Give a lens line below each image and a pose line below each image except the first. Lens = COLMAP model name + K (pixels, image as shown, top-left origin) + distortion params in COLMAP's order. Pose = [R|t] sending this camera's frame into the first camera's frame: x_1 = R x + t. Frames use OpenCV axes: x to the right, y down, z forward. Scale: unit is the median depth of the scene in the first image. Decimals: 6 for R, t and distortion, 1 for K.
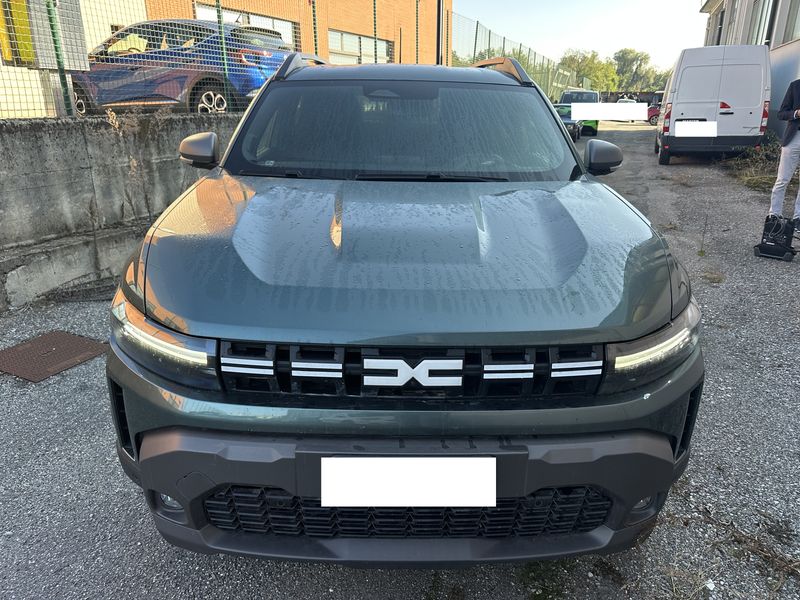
lens RADIAL K [[576.2, 0, 400.0], [0, 576.2, 300.0], [0, 0, 1]] dist [0.009160, 0.003993]
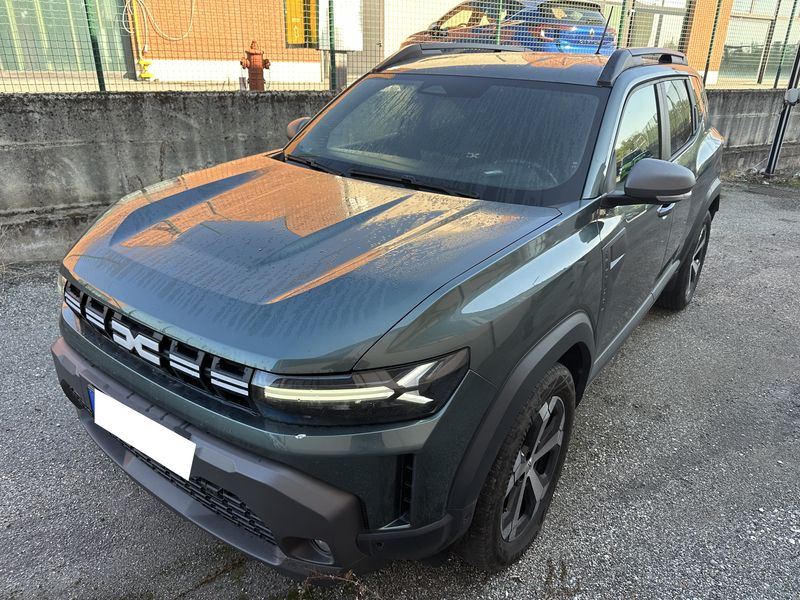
lens RADIAL K [[576.2, 0, 400.0], [0, 576.2, 300.0], [0, 0, 1]] dist [0.009160, 0.003993]
pose [[0.805698, 0.240816, -0.541164, 0.314199], [-0.212247, 0.970331, 0.115796, -0.062456], [0.552994, 0.021563, 0.832906, 0.083714]]
